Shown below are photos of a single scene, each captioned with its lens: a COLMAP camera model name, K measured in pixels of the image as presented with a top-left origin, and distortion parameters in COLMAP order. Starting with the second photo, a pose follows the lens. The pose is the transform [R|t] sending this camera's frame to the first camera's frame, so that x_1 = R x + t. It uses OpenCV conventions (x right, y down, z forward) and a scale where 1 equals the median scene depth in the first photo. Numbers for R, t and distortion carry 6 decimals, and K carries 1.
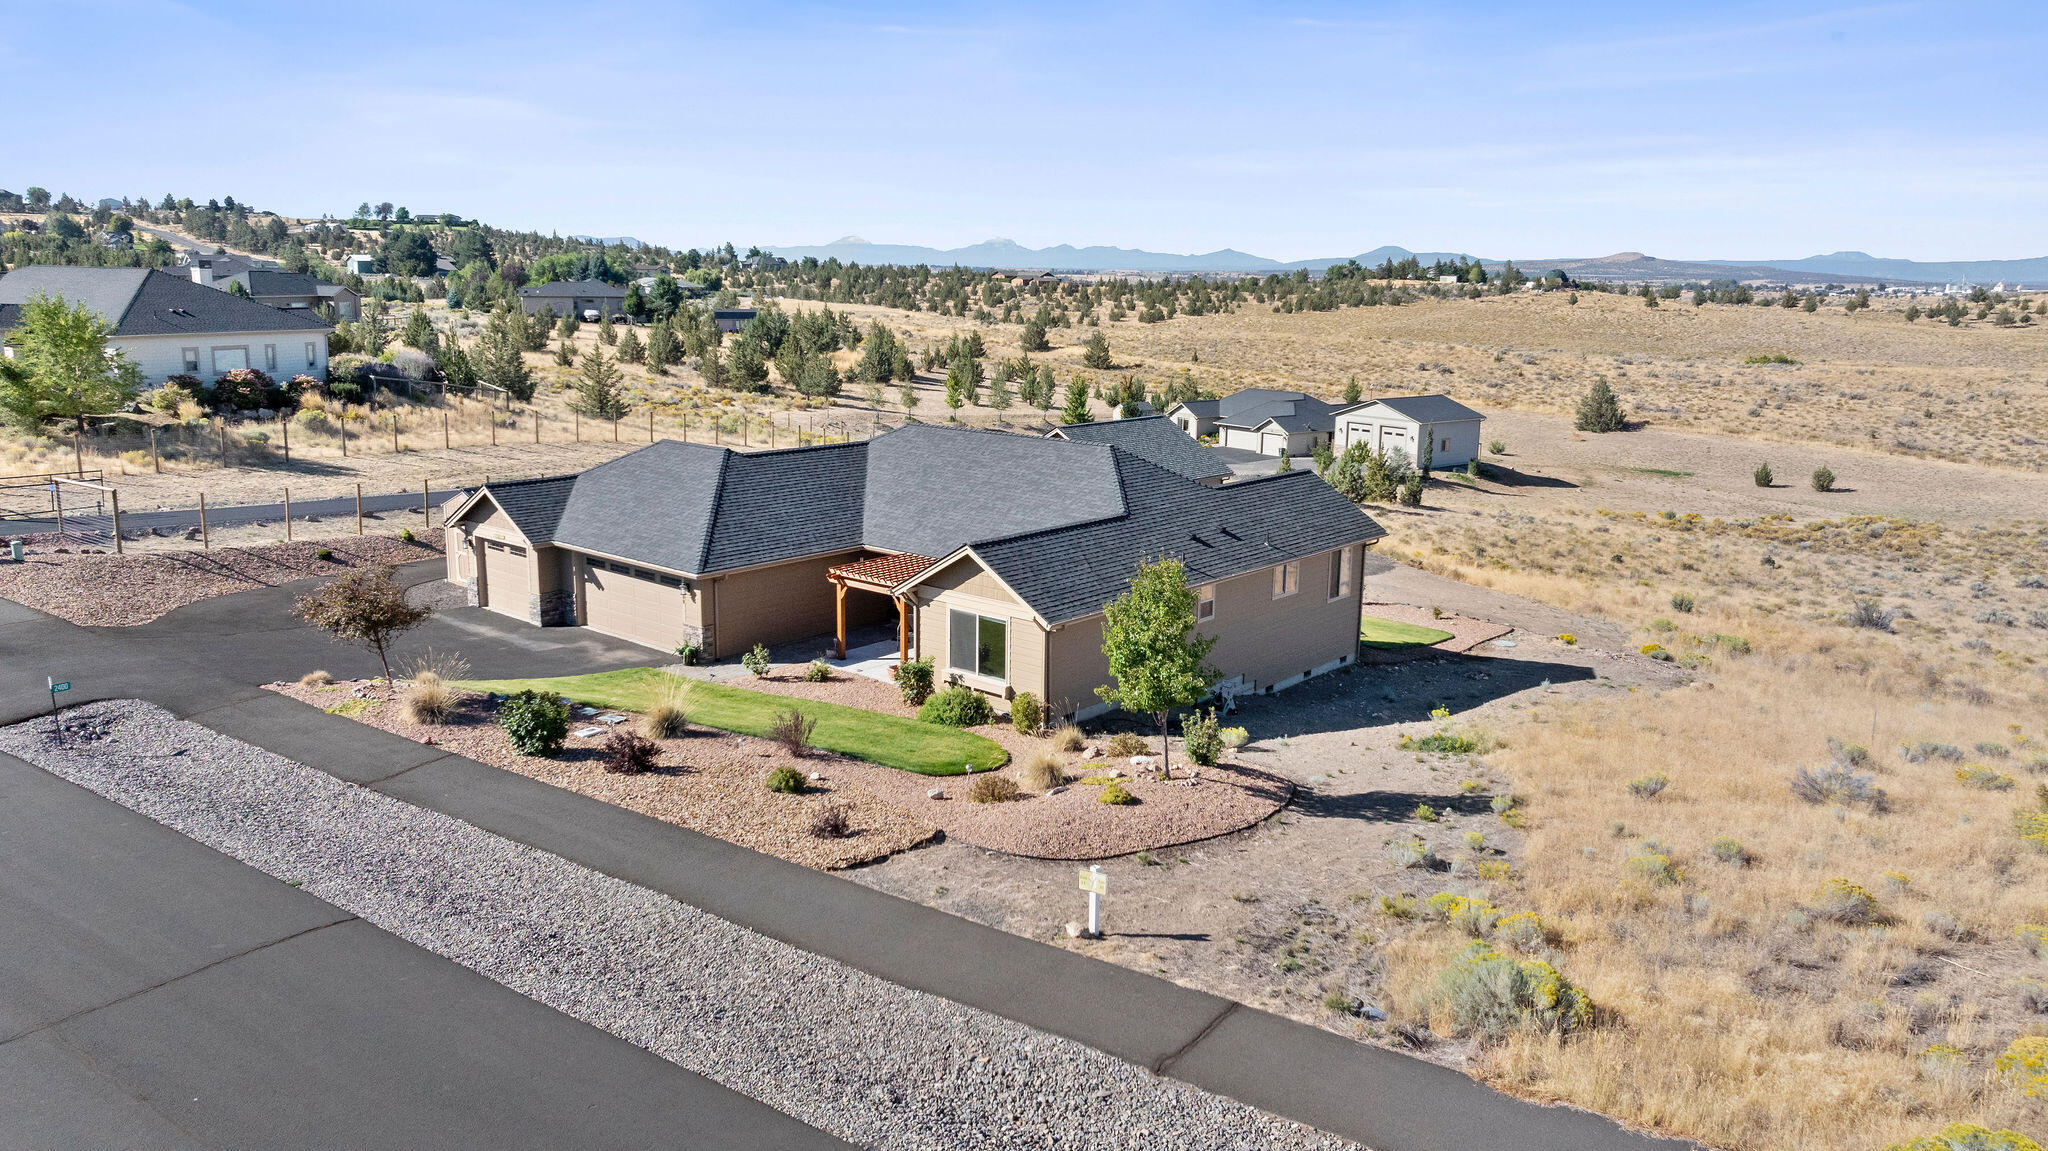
lens RADIAL K [[1441.9, 0, 1019.0], [0, 1441.9, 570.1], [0, 0, 1]] dist [-0.025524, 0.019222]
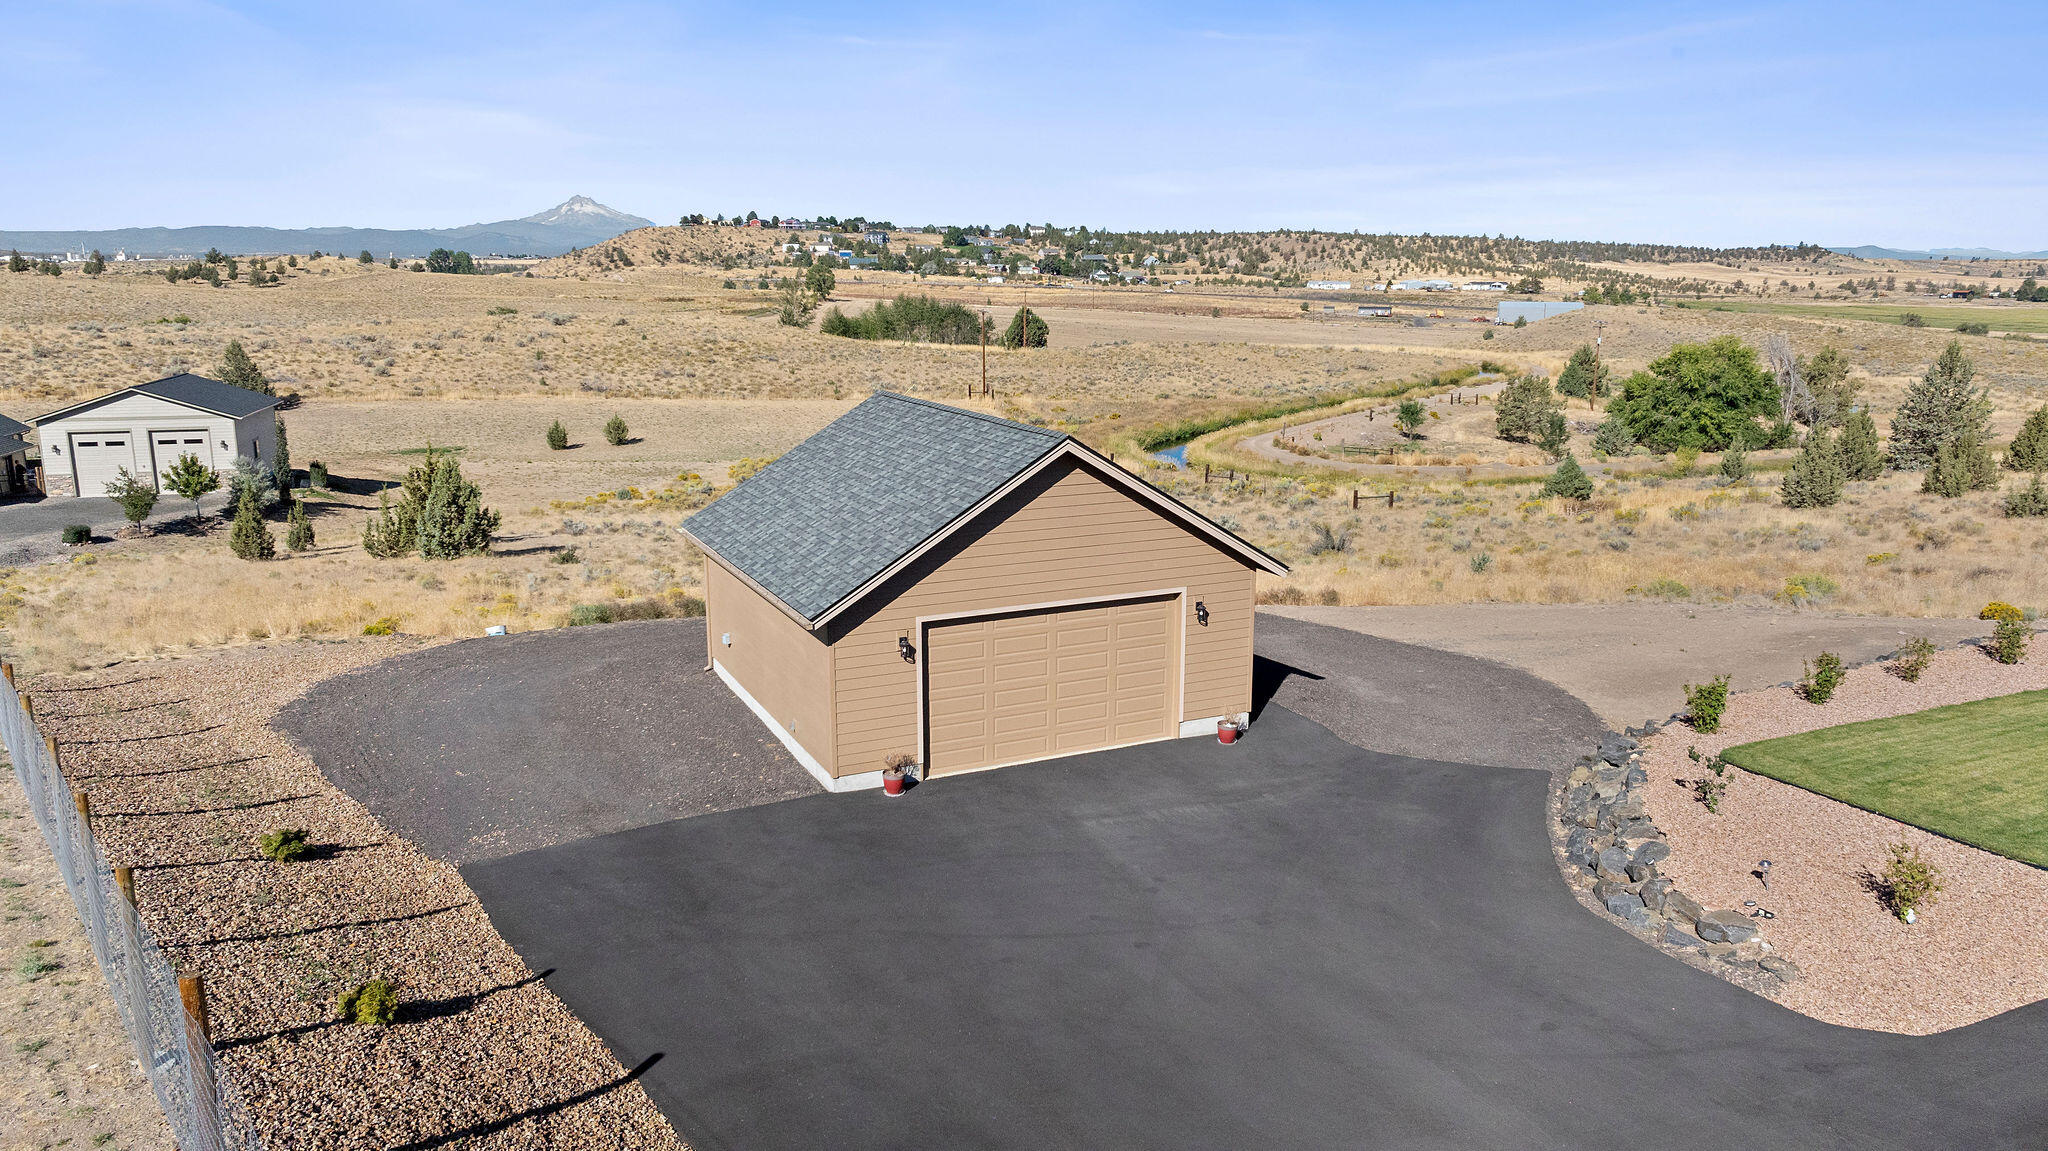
lens RADIAL K [[1441.9, 0, 1031.3], [0, 1441.9, 566.6], [0, 0, 1]] dist [-0.025524, 0.019222]
pose [[0.394811, -0.204052, 0.895816, -0.277022], [0.188719, 0.972246, 0.138287, -0.114094], [-0.899171, 0.114460, 0.422362, 0.837730]]
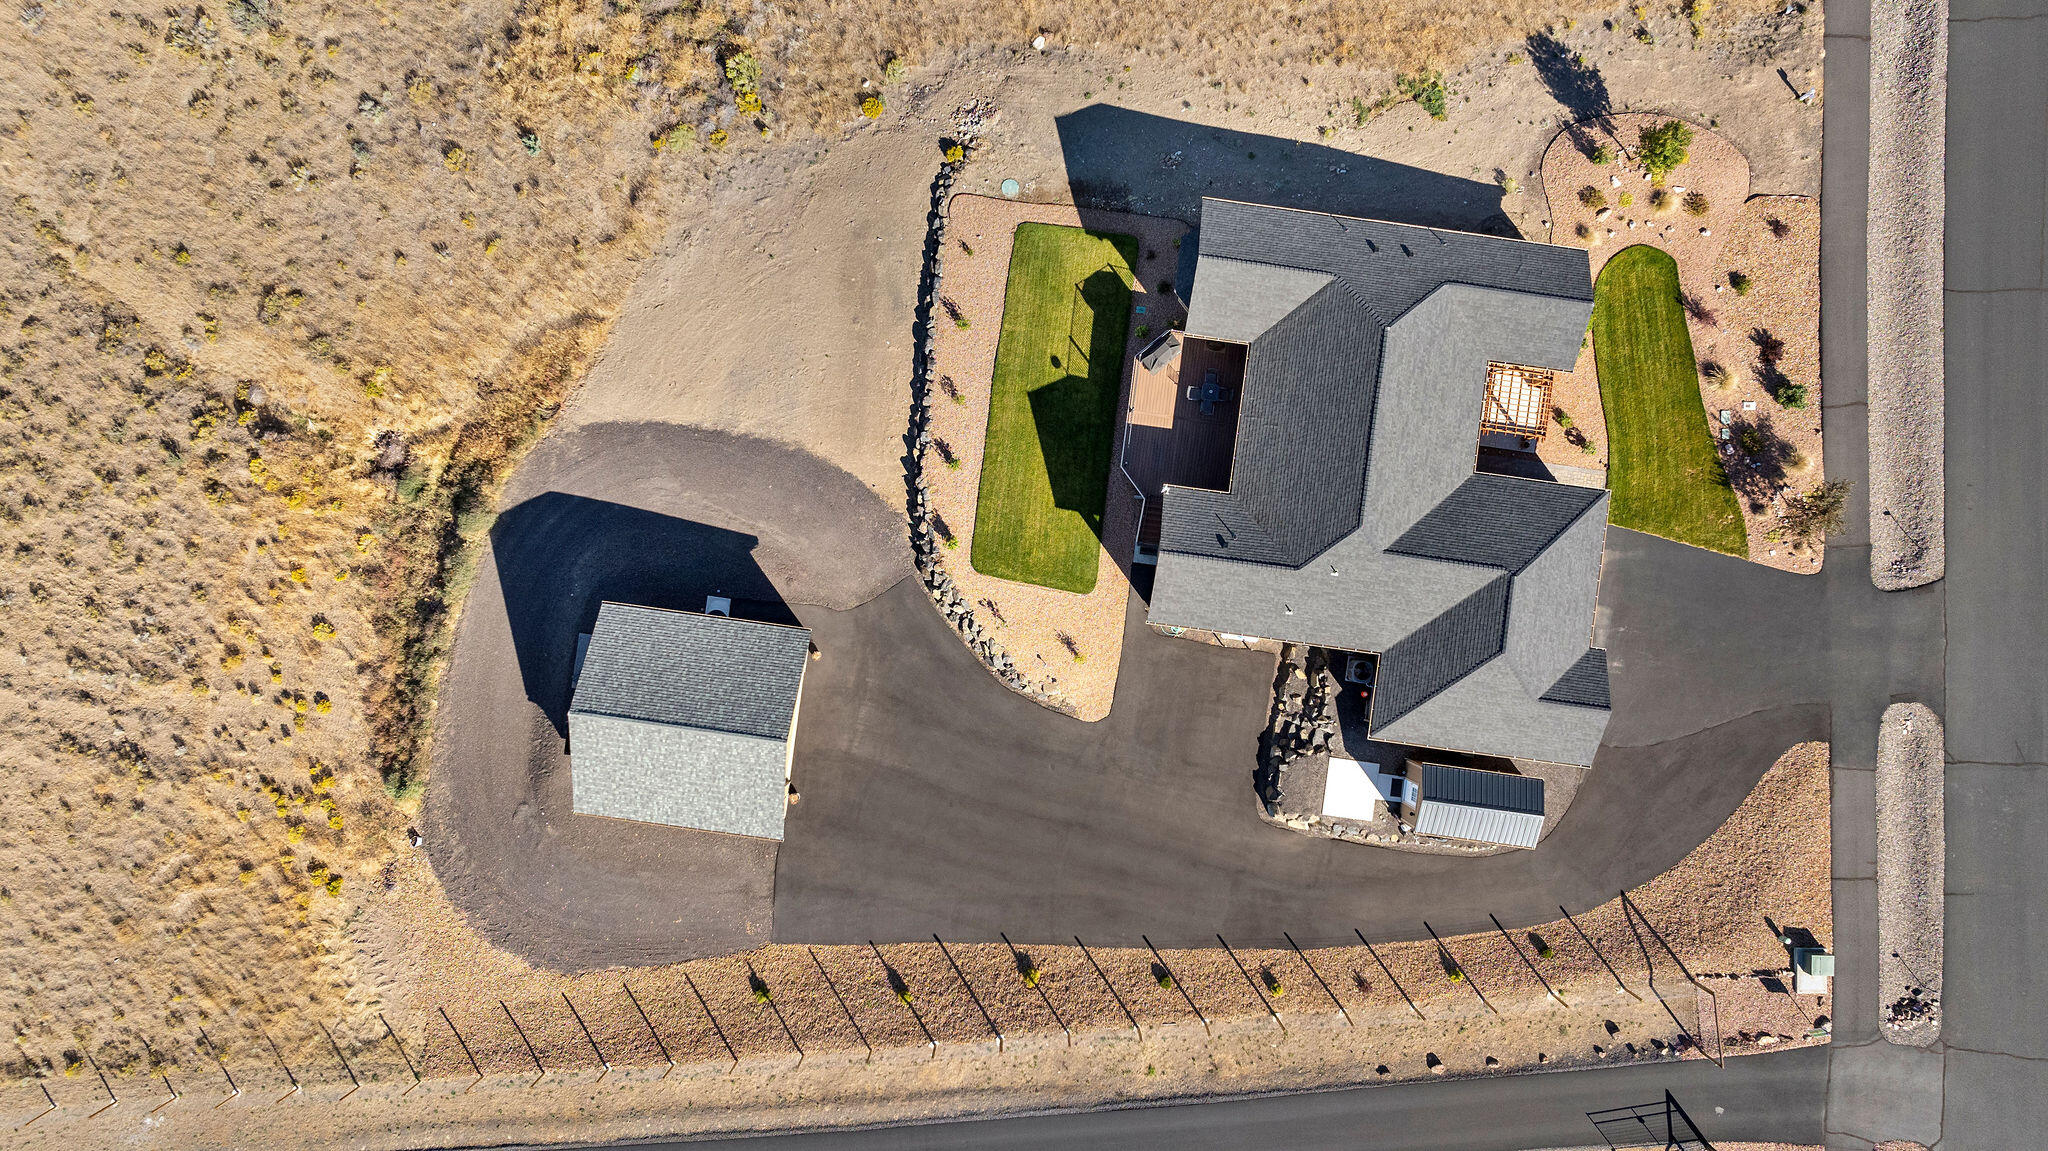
lens RADIAL K [[1441.9, 0, 1029.1], [0, 1441.9, 570.1], [0, 0, 1]] dist [-0.025524, 0.019222]
pose [[-0.547454, -0.836746, -0.012253, 0.042901], [0.151237, -0.113329, 0.981980, -0.867048], [-0.823056, 0.535736, 0.188589, 0.645807]]
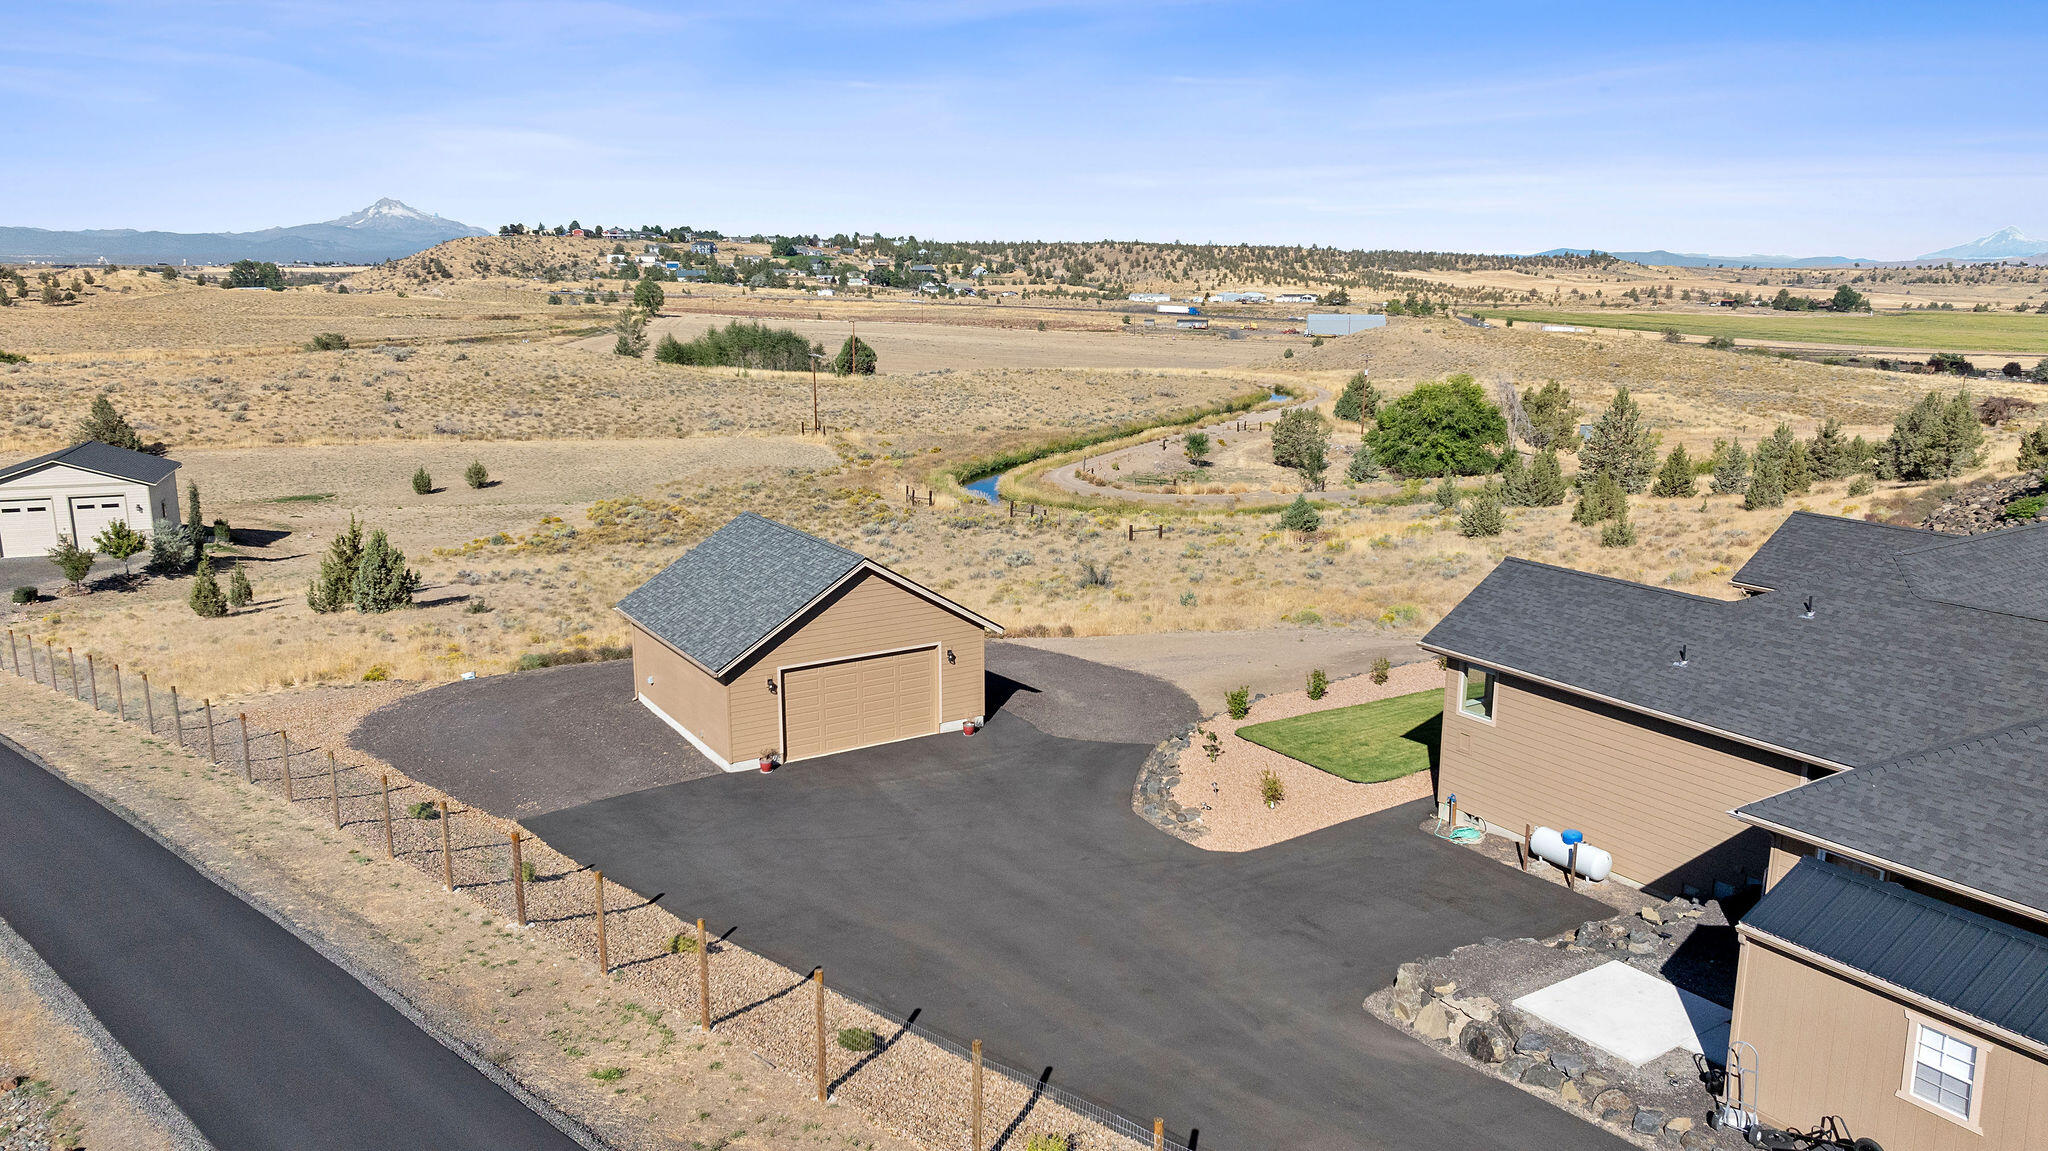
lens RADIAL K [[1441.9, 0, 1031.8], [0, 1441.9, 572.5], [0, 0, 1]] dist [-0.025524, 0.019222]
pose [[0.286564, -0.213223, 0.934033, -0.477525], [0.194488, 0.967567, 0.161209, -0.167836], [-0.938113, 0.135462, 0.318739, 0.727809]]
